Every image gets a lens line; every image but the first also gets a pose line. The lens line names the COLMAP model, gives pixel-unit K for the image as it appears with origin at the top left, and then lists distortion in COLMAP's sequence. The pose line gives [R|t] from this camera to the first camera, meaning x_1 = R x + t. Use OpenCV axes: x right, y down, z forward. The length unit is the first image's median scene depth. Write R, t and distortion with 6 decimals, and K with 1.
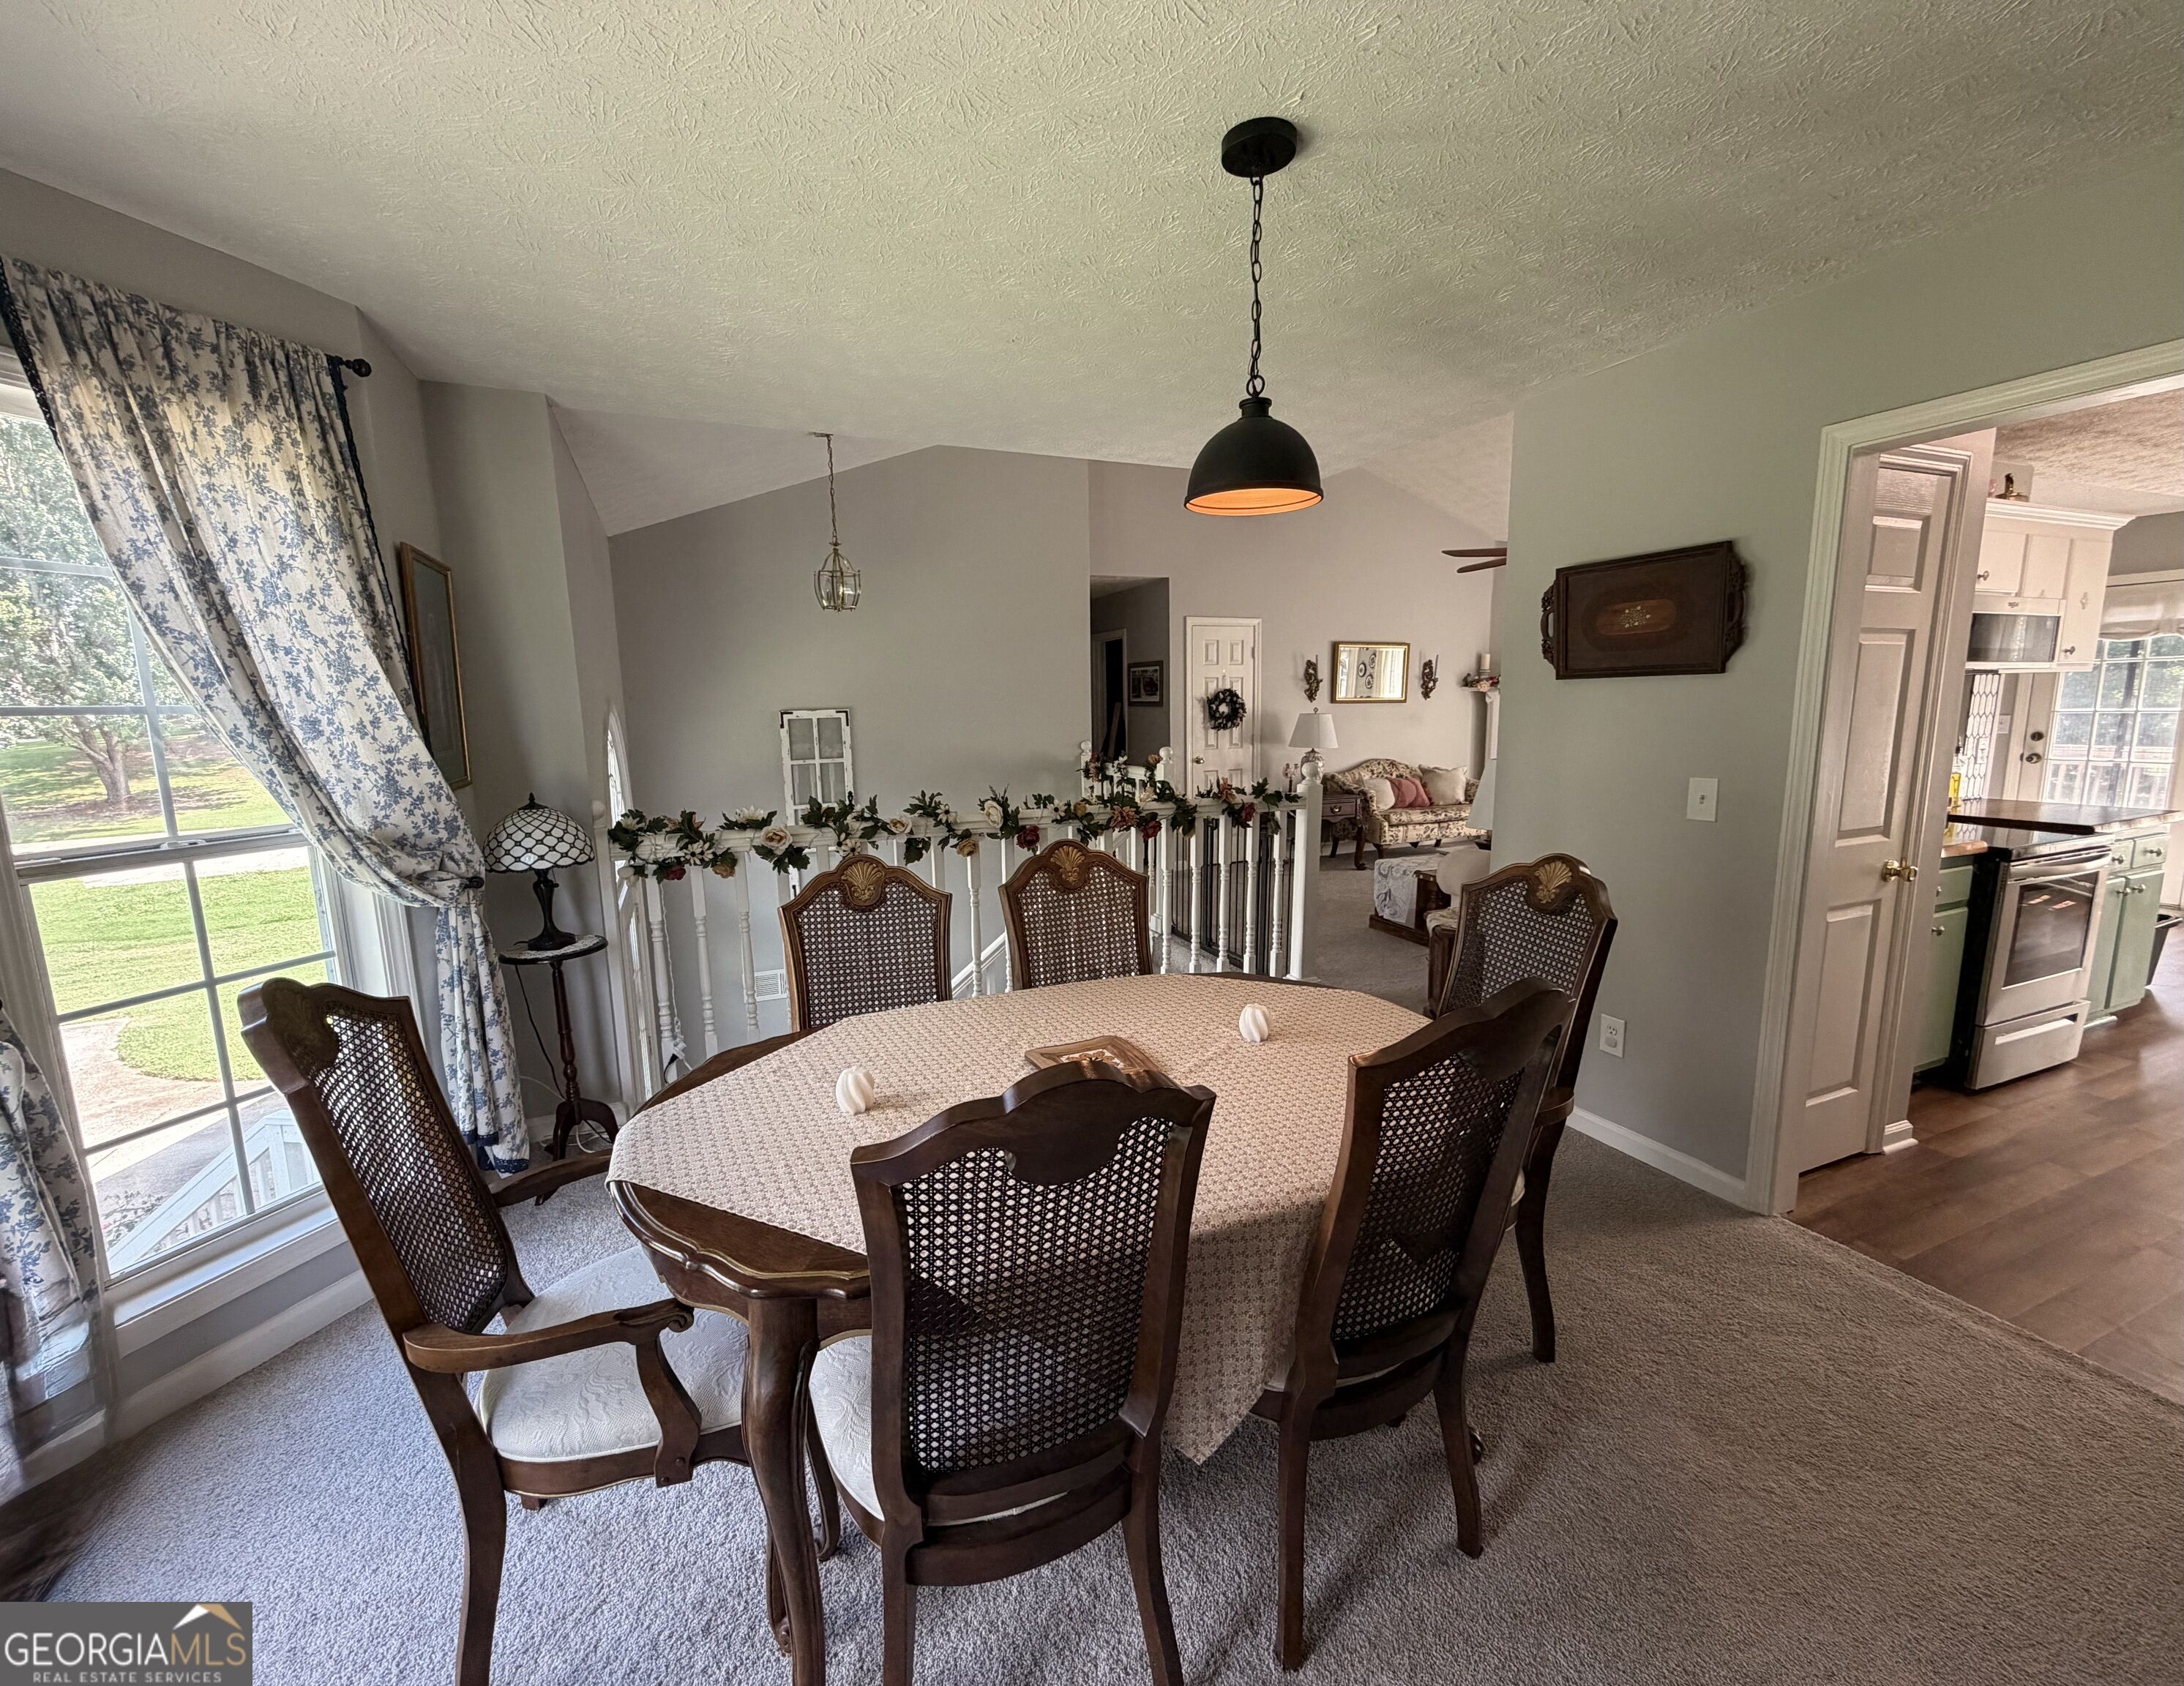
lens RADIAL K [[882.6, 0, 1059.2], [0, 882.6, 848.2], [0, 0, 1]] dist [-0.001768, 0.000447]
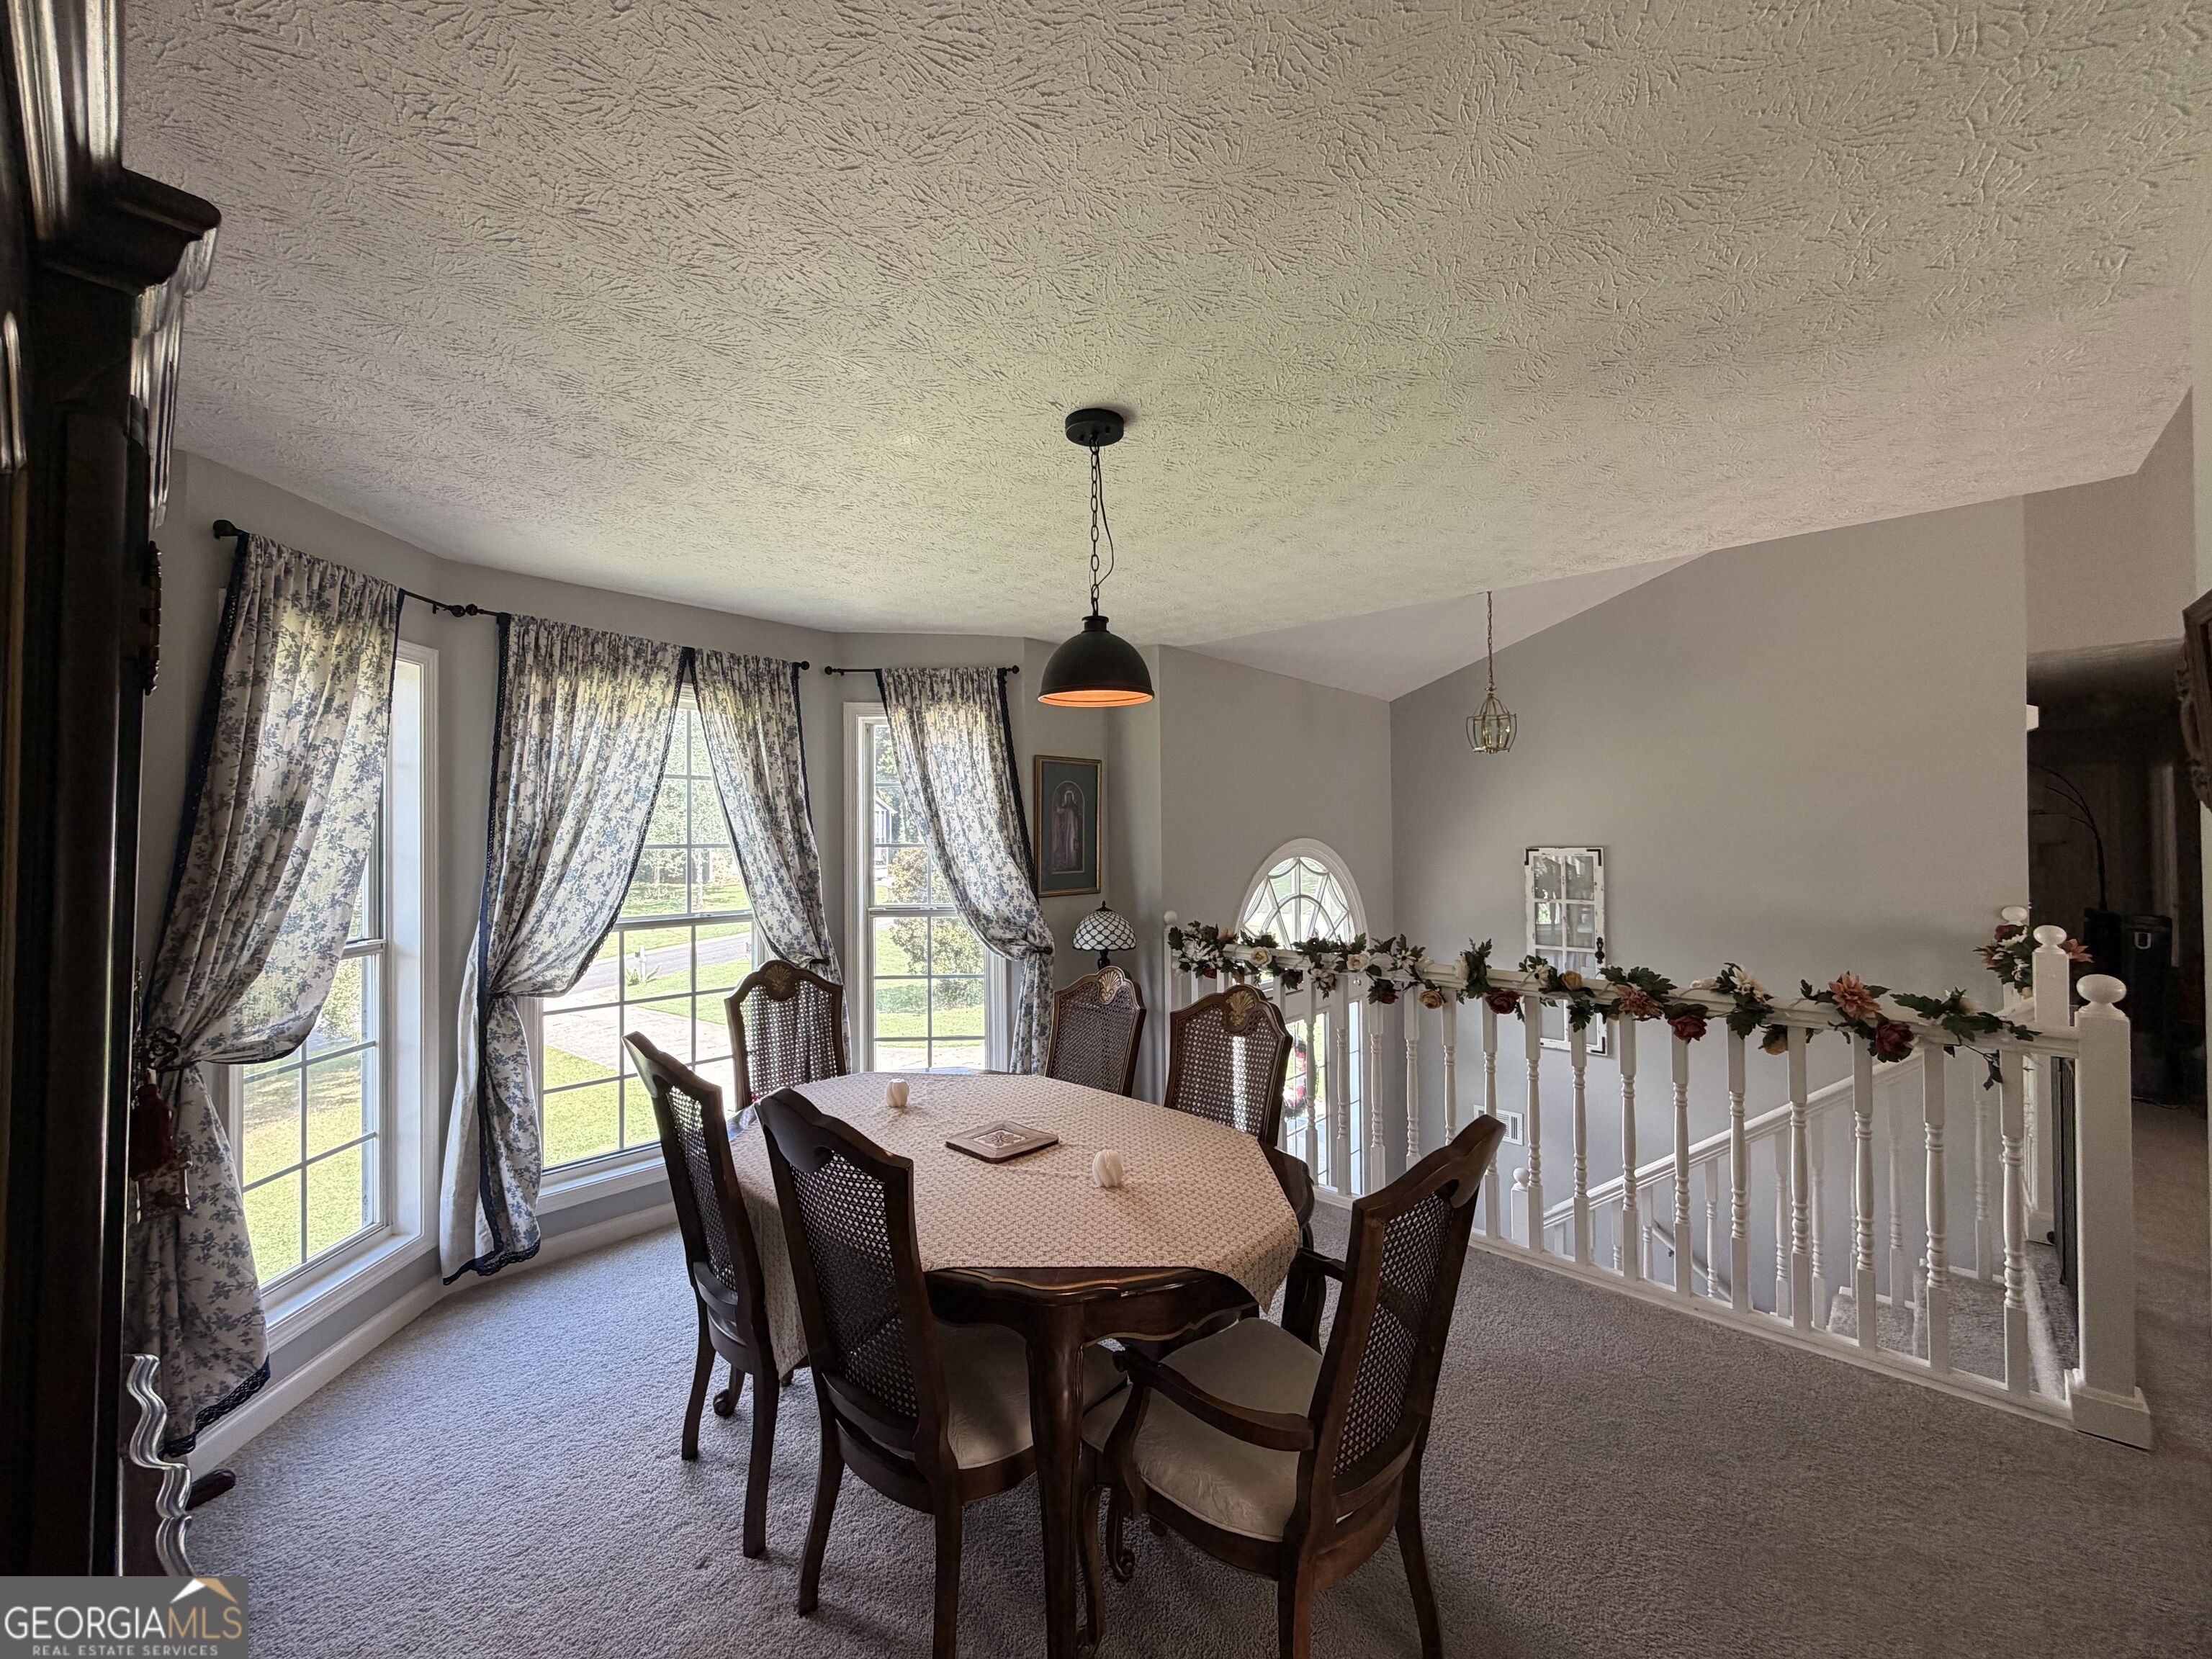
lens RADIAL K [[880.4, 0, 1092.8], [0, 880.4, 830.4], [0, 0, 1]] dist [-0.005592, 0.002445]
pose [[0.435021, 0.009997, -0.900365, 0.284043], [-0.152112, 0.986382, -0.062543, -0.030825], [0.887479, 0.164164, 0.430617, 0.109442]]
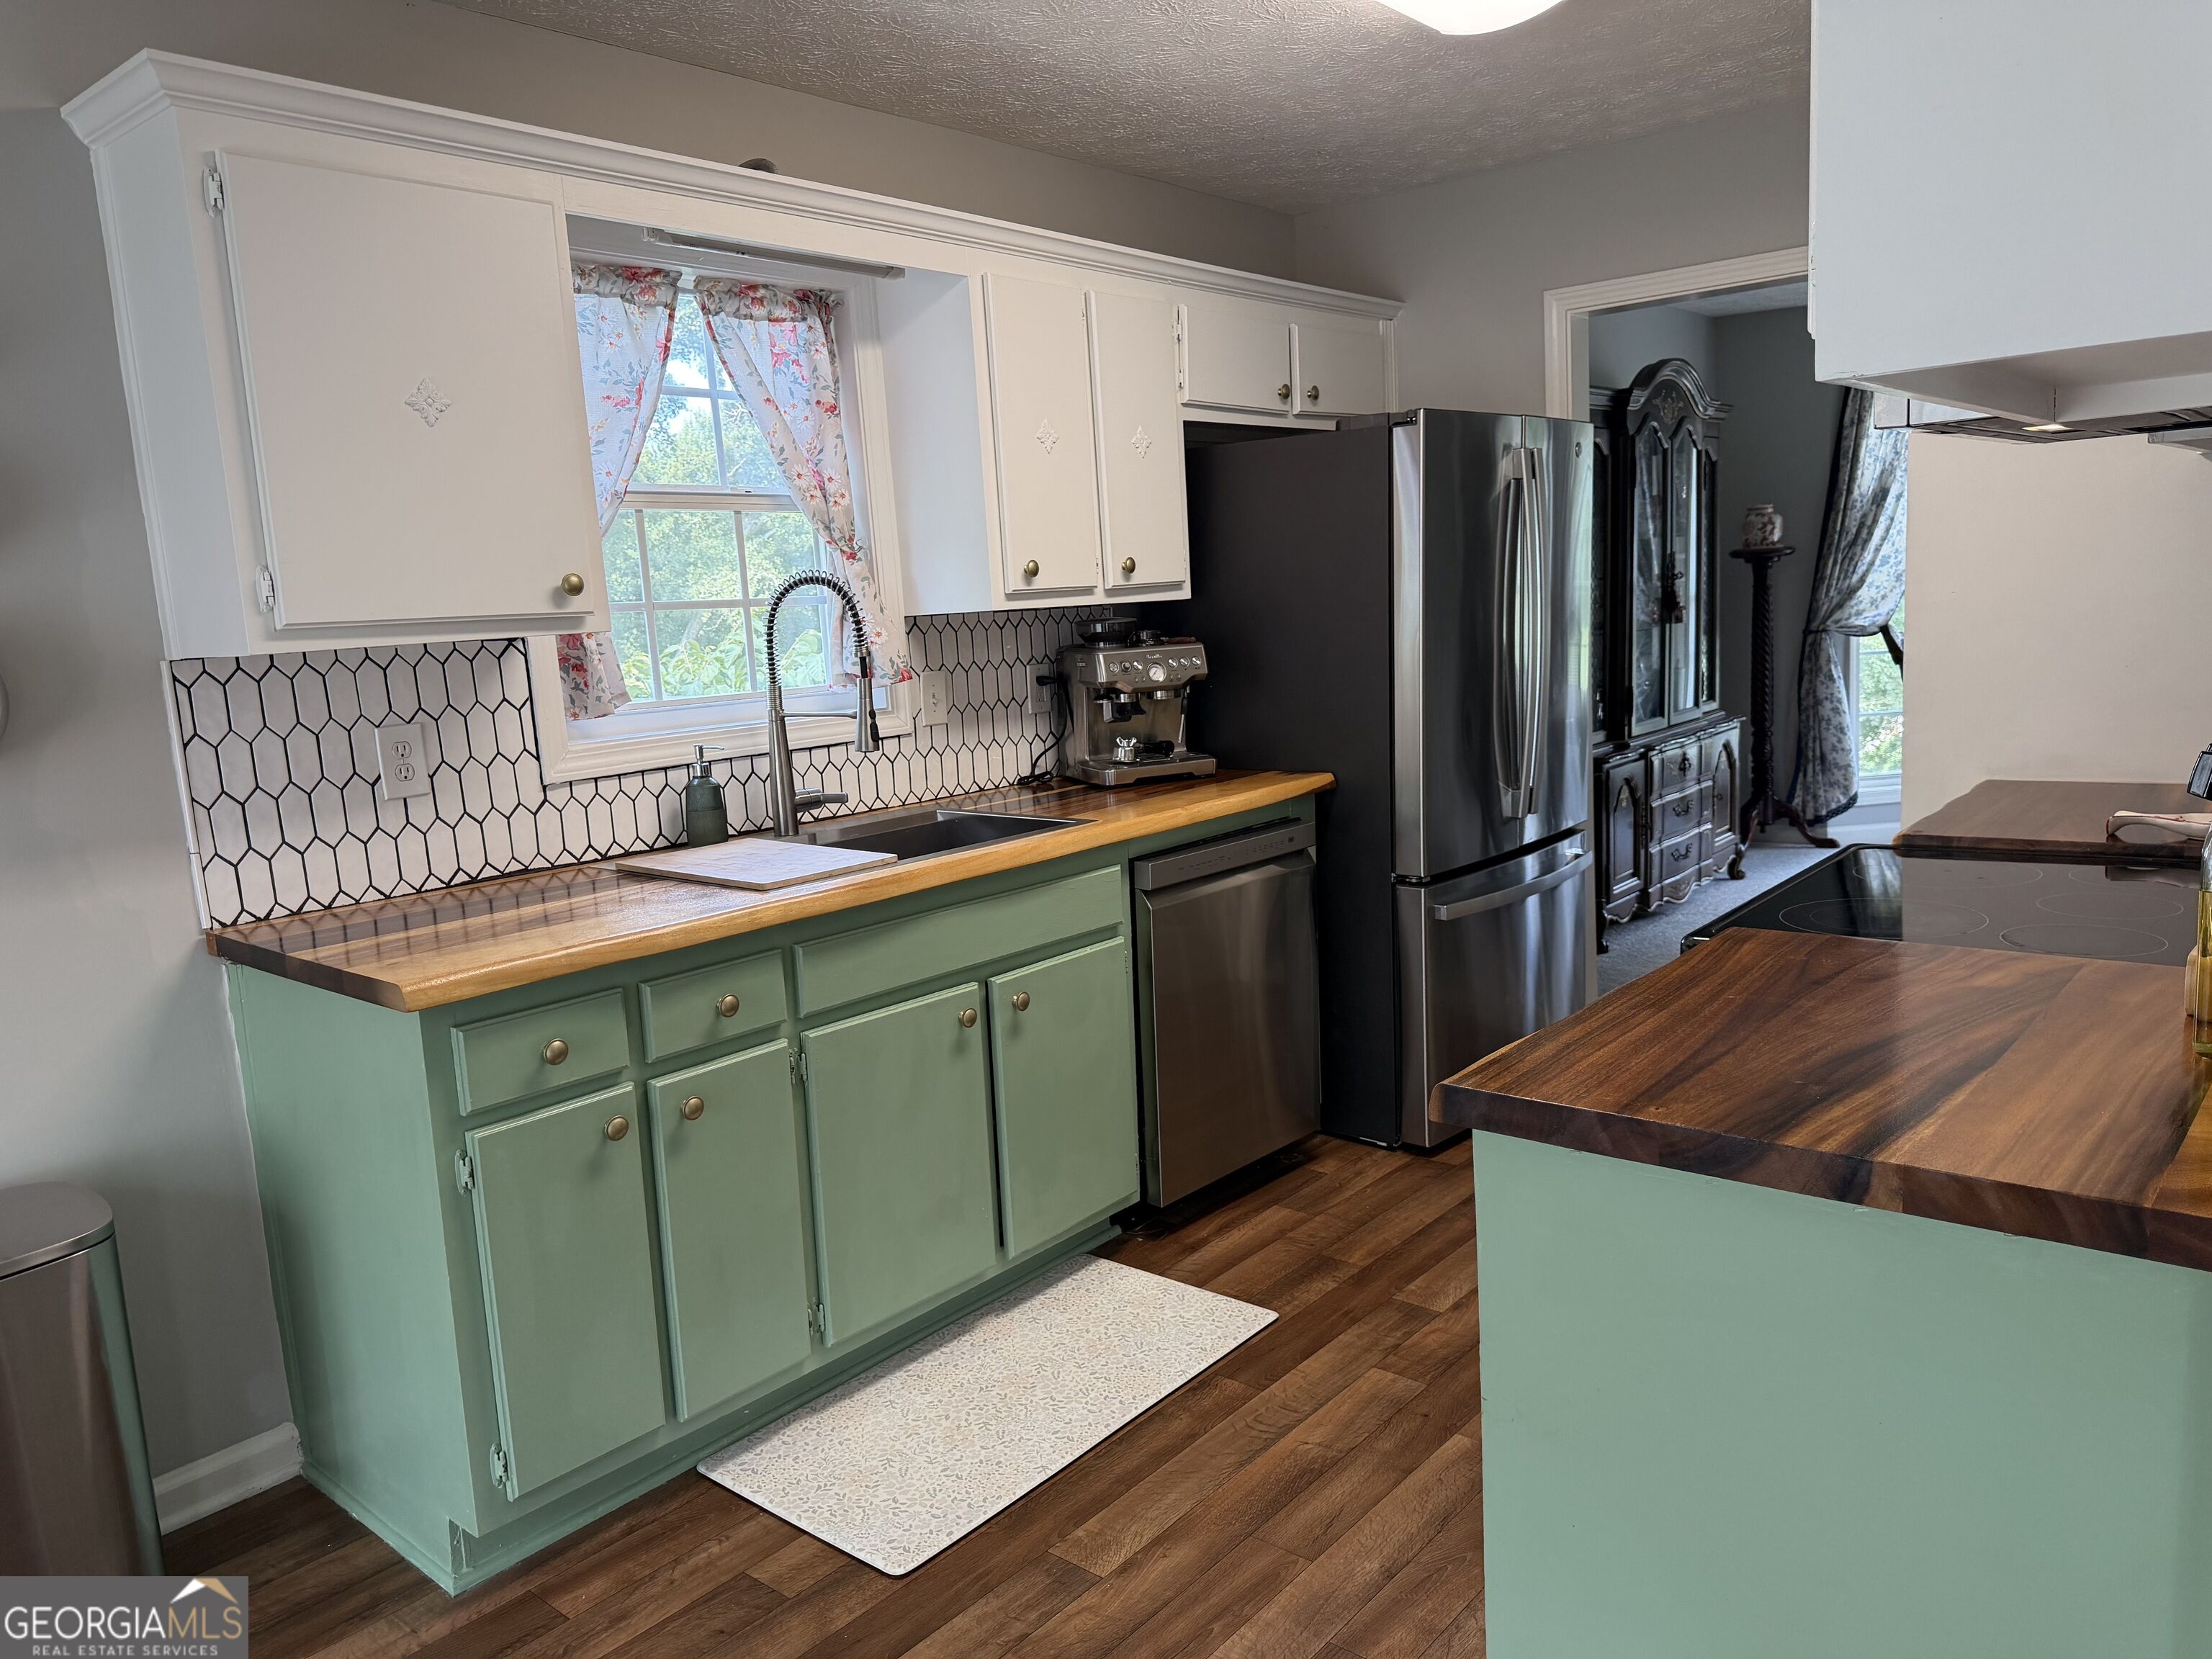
lens RADIAL K [[1538.8, 0, 1103.9], [0, 1538.8, 838.0], [0, 0, 1]] dist [0.065857, -0.083534]
pose [[-0.884858, 0.146641, -0.442180, 0.743947], [0.003721, 0.951362, 0.308054, -0.107337], [0.465846, 0.270939, -0.842366, 0.616931]]
